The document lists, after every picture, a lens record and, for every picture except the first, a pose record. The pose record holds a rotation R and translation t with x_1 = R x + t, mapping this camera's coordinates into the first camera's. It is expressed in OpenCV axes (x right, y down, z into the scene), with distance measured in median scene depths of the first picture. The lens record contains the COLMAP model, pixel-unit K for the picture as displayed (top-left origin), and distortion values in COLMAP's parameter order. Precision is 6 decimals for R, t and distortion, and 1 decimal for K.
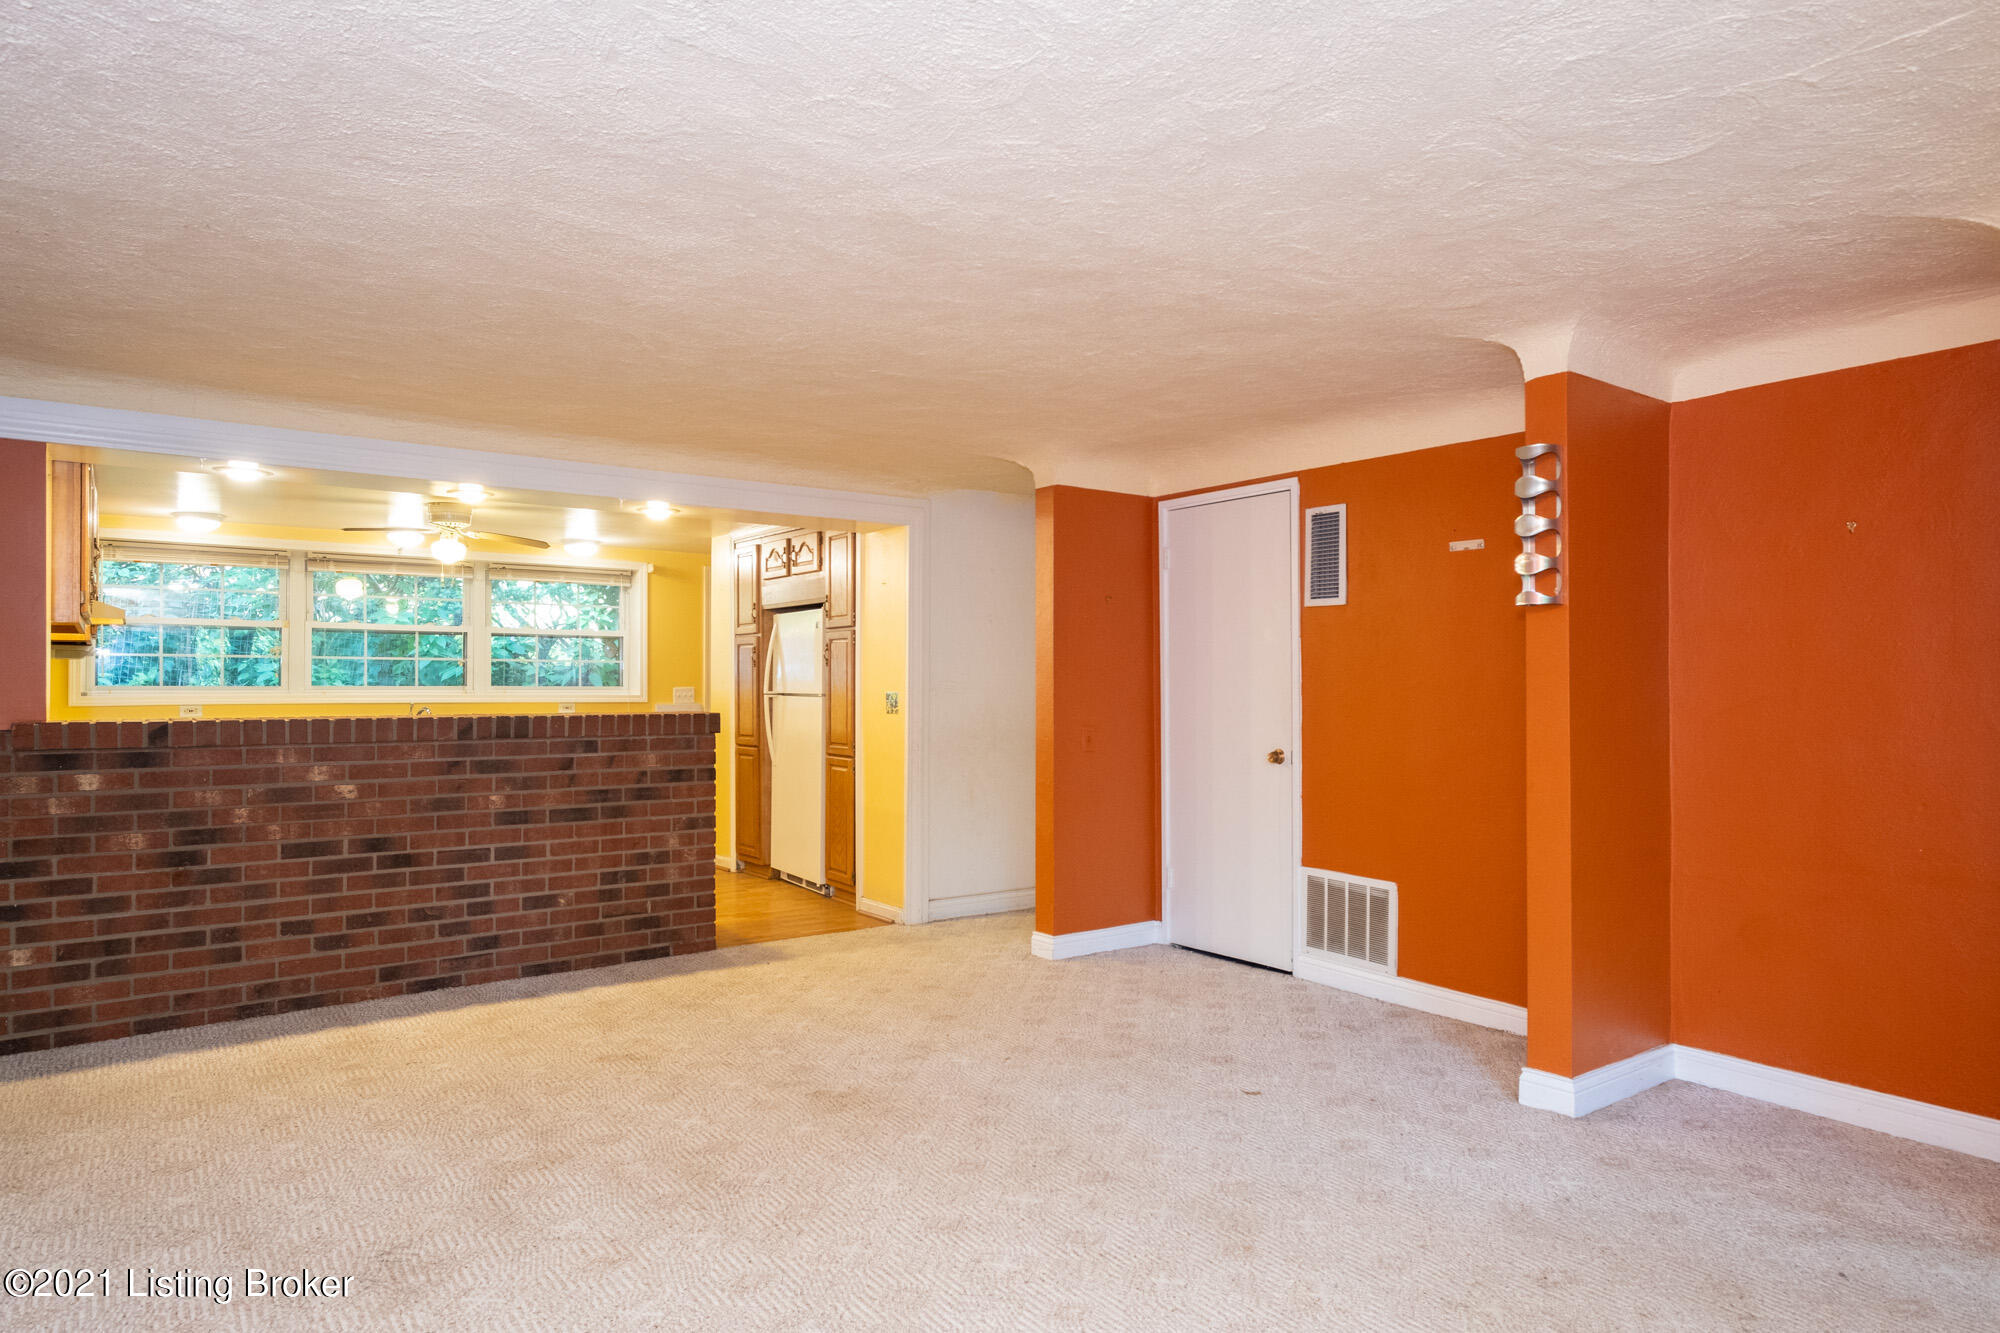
lens RADIAL K [[1189.2, 0, 1001.2], [0, 1189.2, 674.4], [0, 0, 1]] dist [-0.014351, 0.011508]
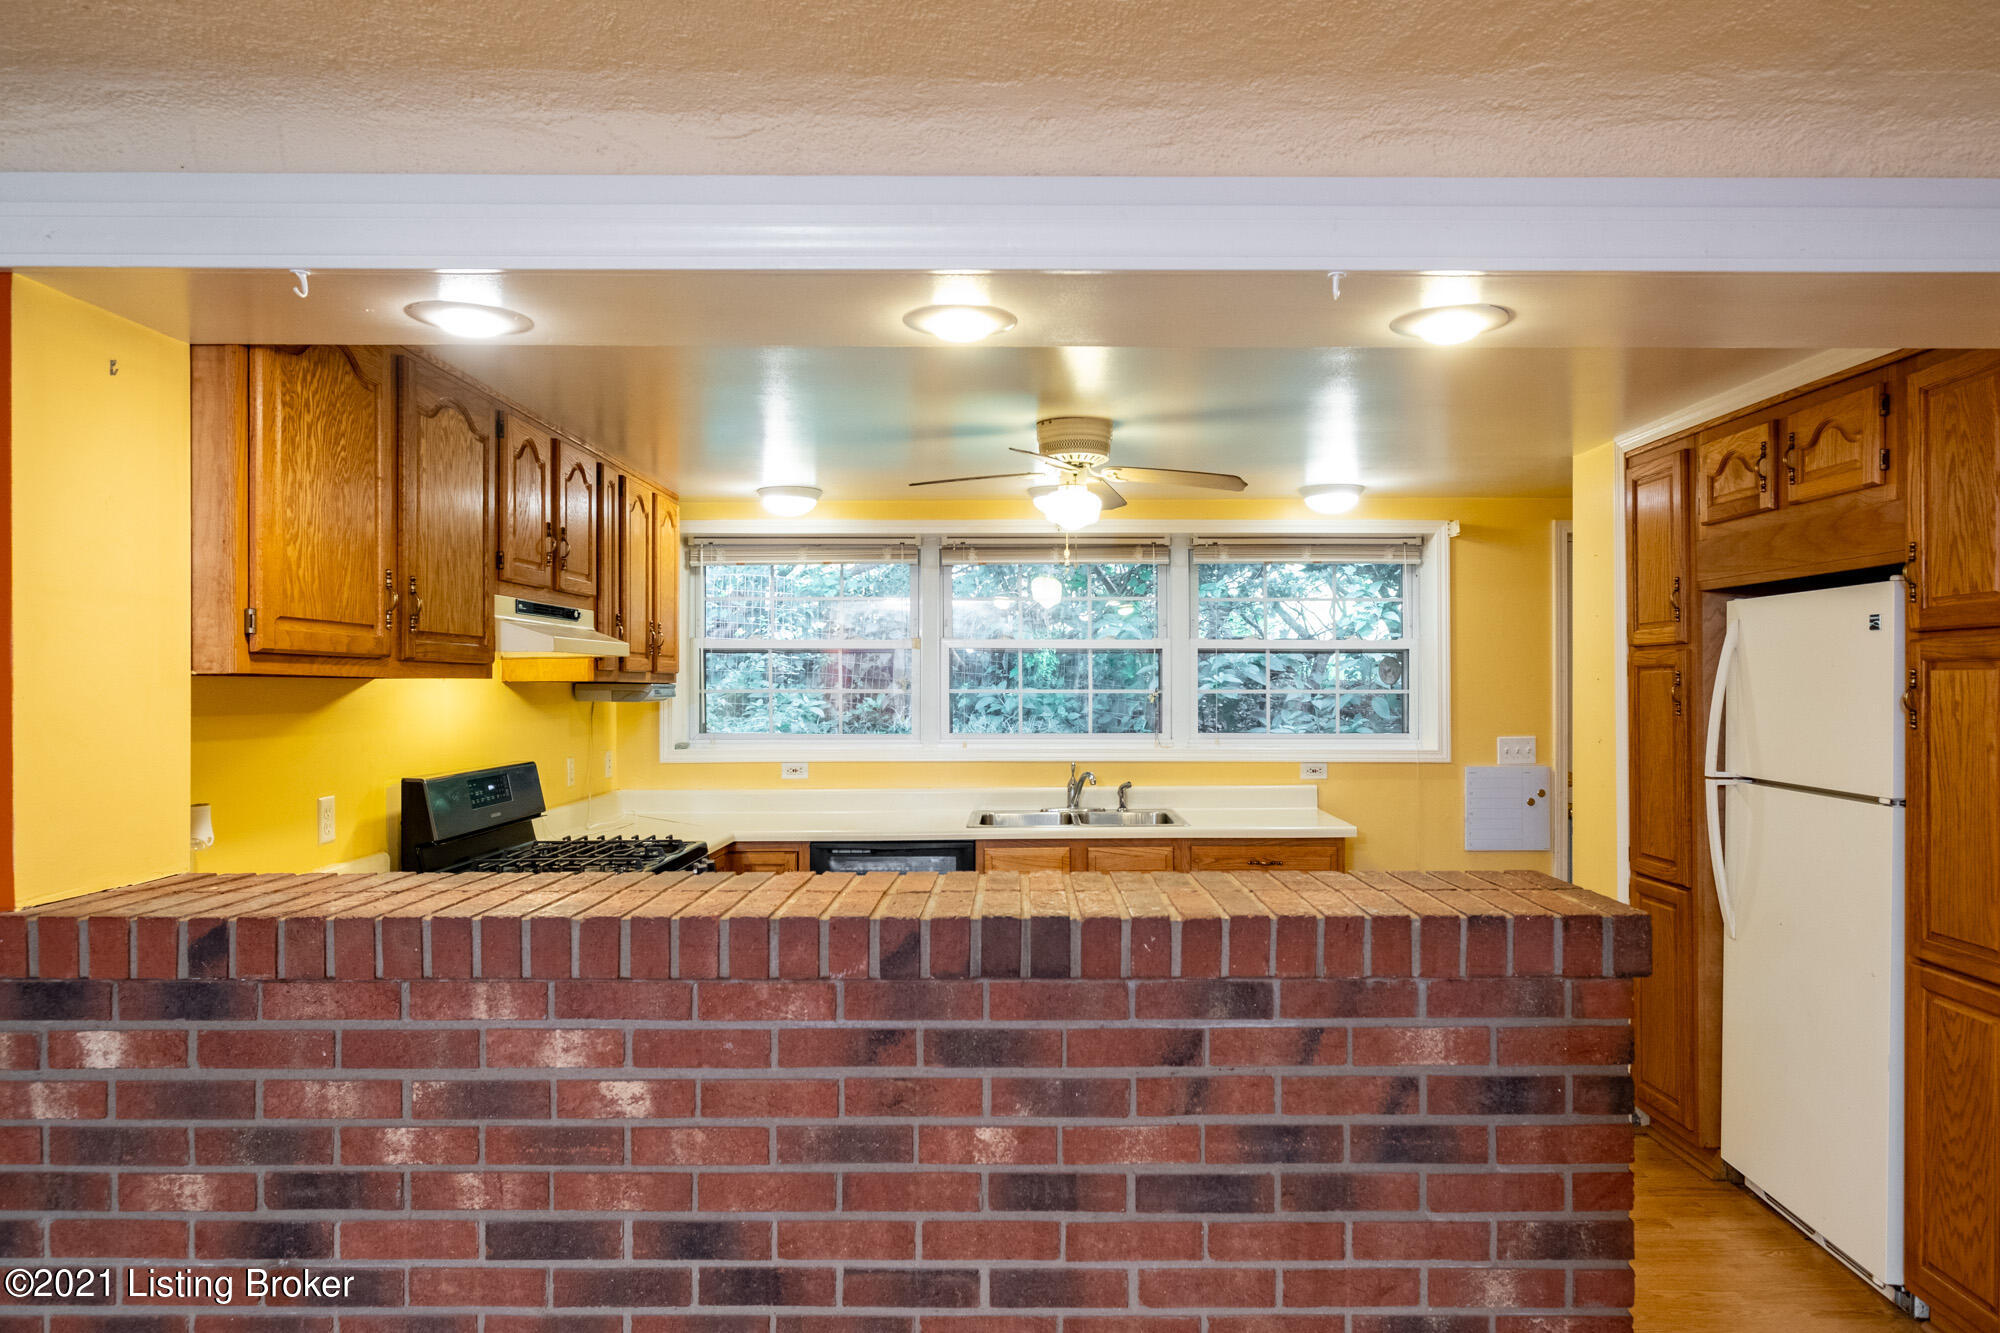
lens RADIAL K [[1222.7, 0, 1024.8], [0, 1222.7, 692.7], [0, 0, 1]] dist [0.003255, 0.001849]
pose [[0.803621, 0.001841, -0.595139, -0.196713], [0.008242, 0.999865, 0.014223, -0.036297], [0.595085, -0.016335, 0.803497, 0.711590]]
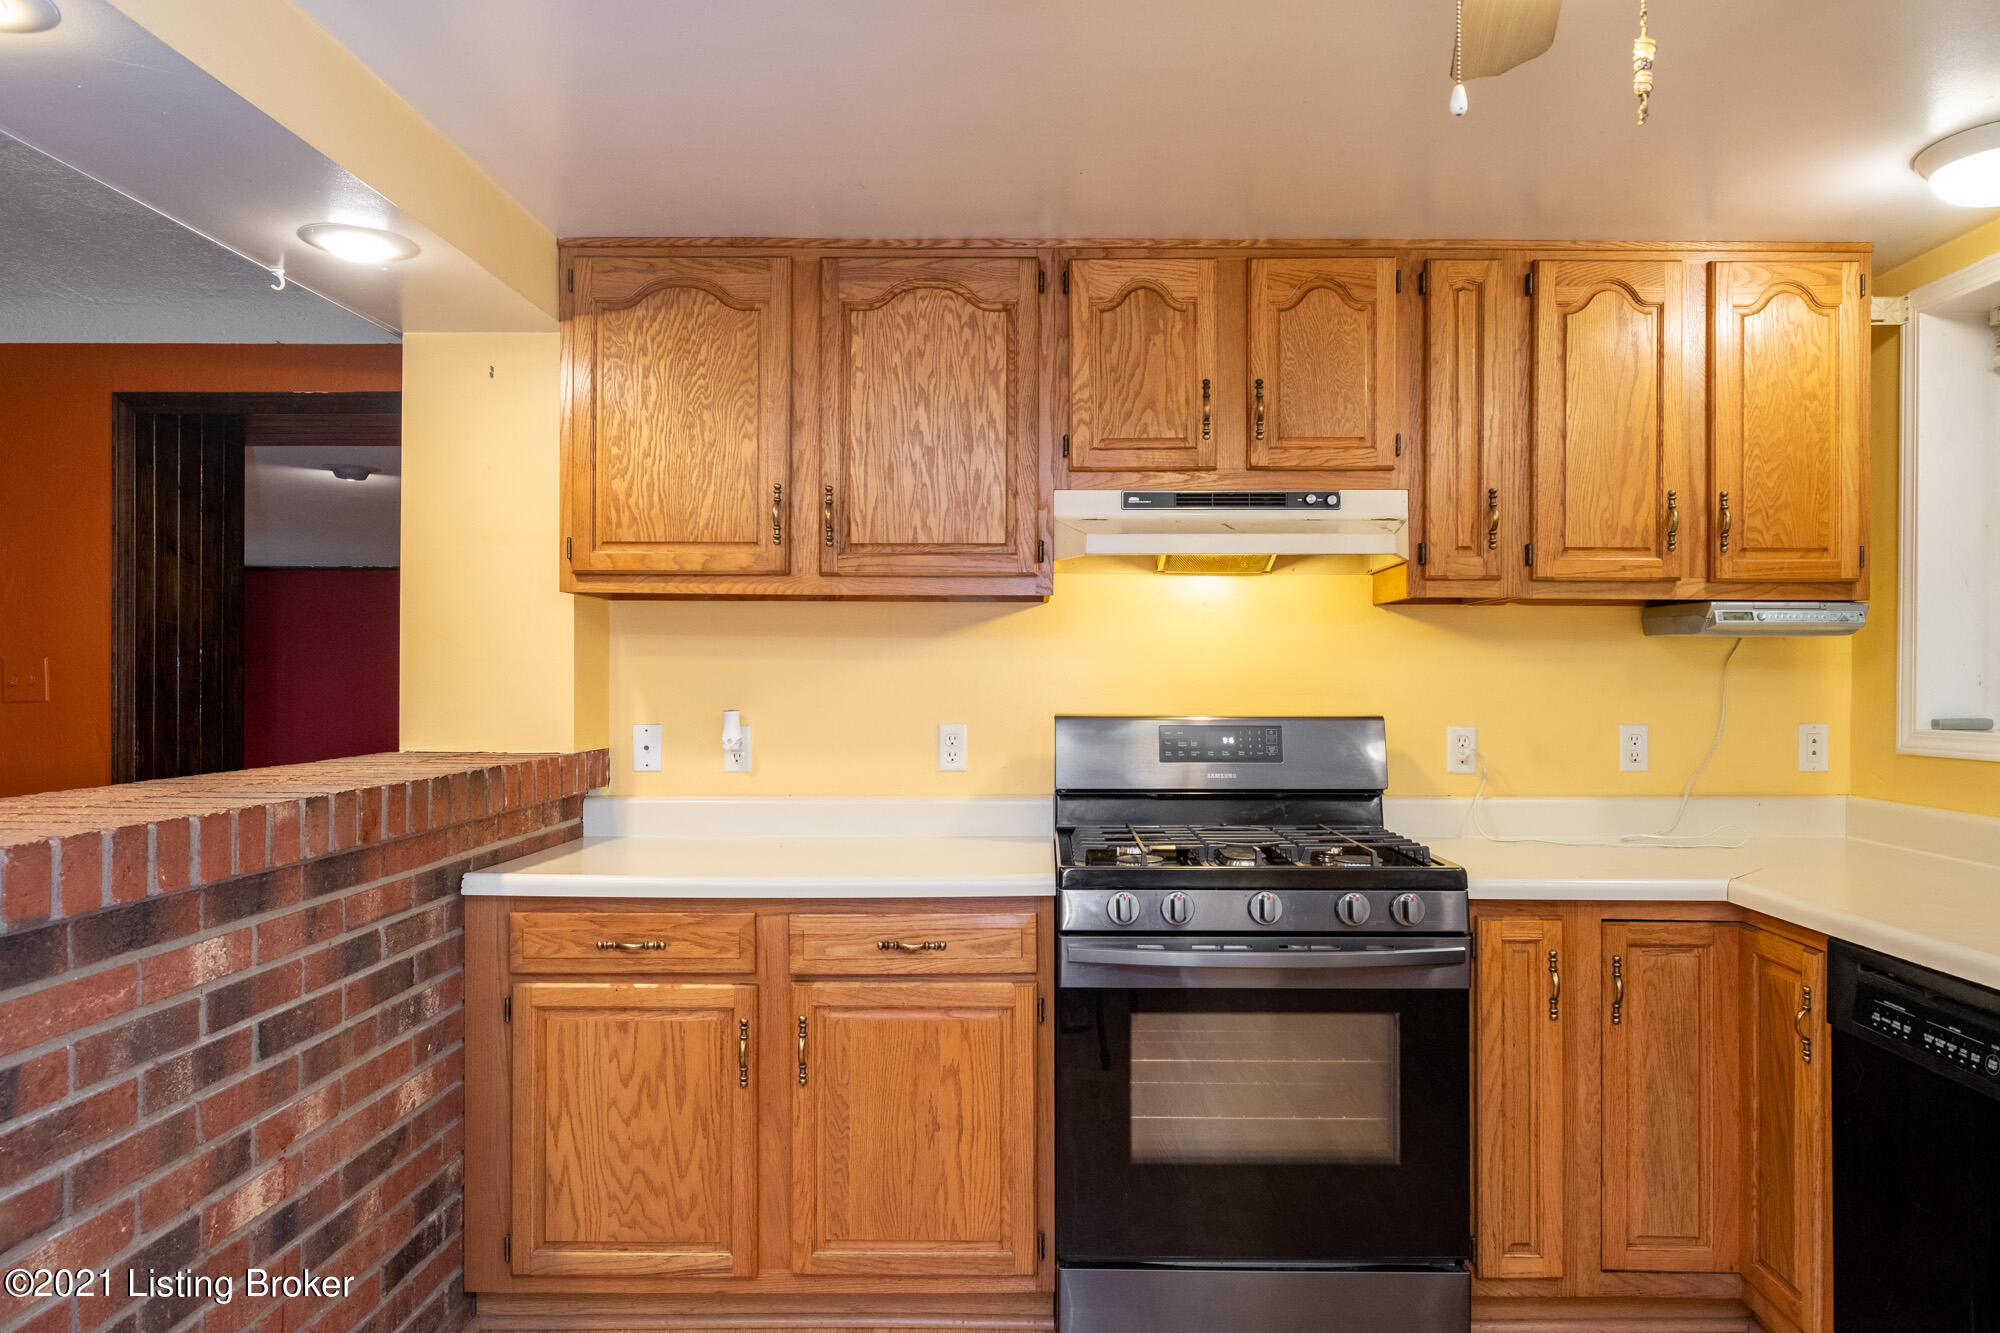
lens RADIAL K [[1222.7, 0, 1007.8], [0, 1222.7, 680.0], [0, 0, 1]] dist [0.003255, 0.001849]
pose [[-0.598898, 0.004399, -0.800813, -0.382915], [0.010815, 0.999938, -0.002595, 0.004176], [0.800752, -0.010215, -0.598909, 1.401828]]
